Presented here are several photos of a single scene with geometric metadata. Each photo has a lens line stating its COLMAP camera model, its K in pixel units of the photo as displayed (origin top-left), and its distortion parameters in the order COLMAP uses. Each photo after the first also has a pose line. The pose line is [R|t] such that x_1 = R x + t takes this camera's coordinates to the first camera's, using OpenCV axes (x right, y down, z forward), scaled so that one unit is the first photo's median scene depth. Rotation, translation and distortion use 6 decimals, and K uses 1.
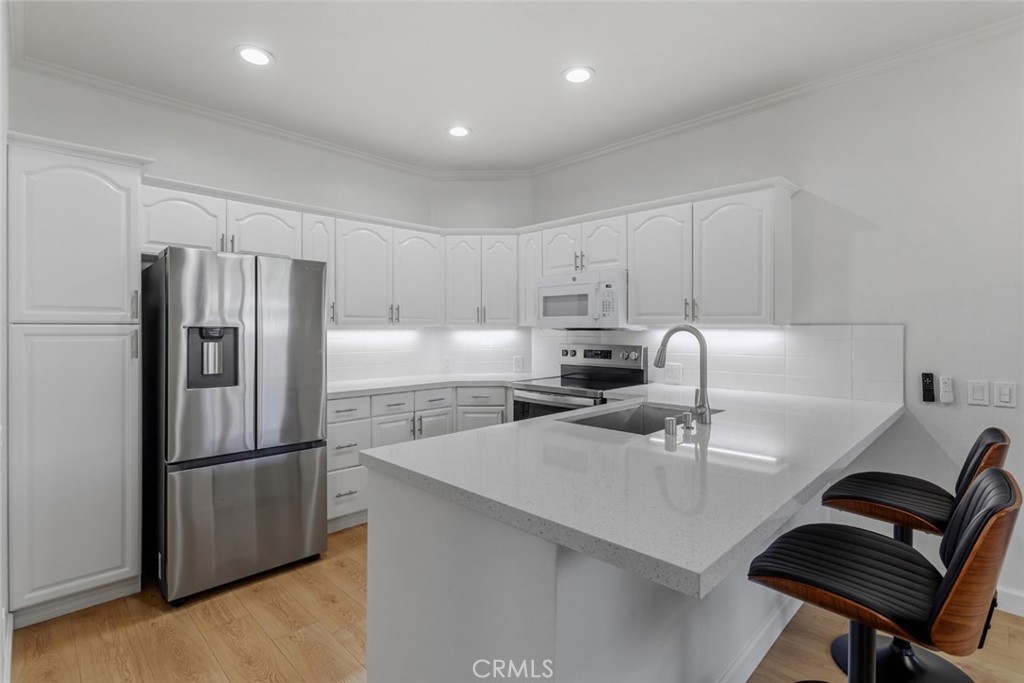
lens RADIAL K [[491.9, 0, 521.3], [0, 491.9, 324.7], [0, 0, 1]] dist [0.009114, 0.000917]
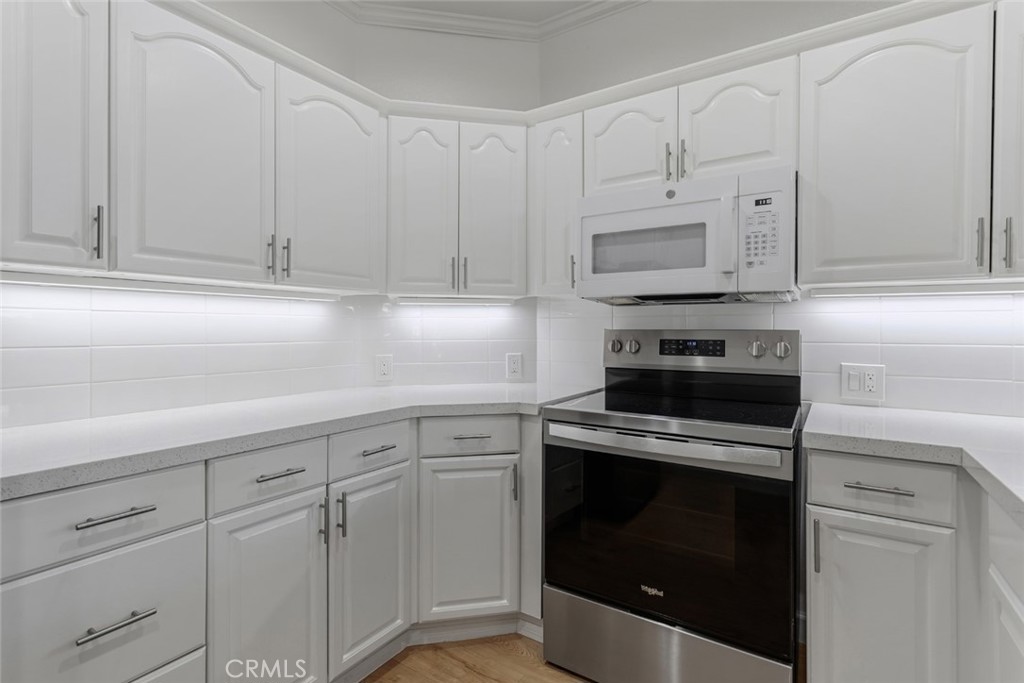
lens RADIAL K [[491.9, 0, 511.3], [0, 491.9, 323.2], [0, 0, 1]] dist [0.009114, 0.000917]
pose [[0.982299, 0.007001, 0.187189, -0.135266], [-0.006327, 0.999971, -0.004198, 0.037942], [-0.187213, 0.002939, 0.982315, 0.526616]]
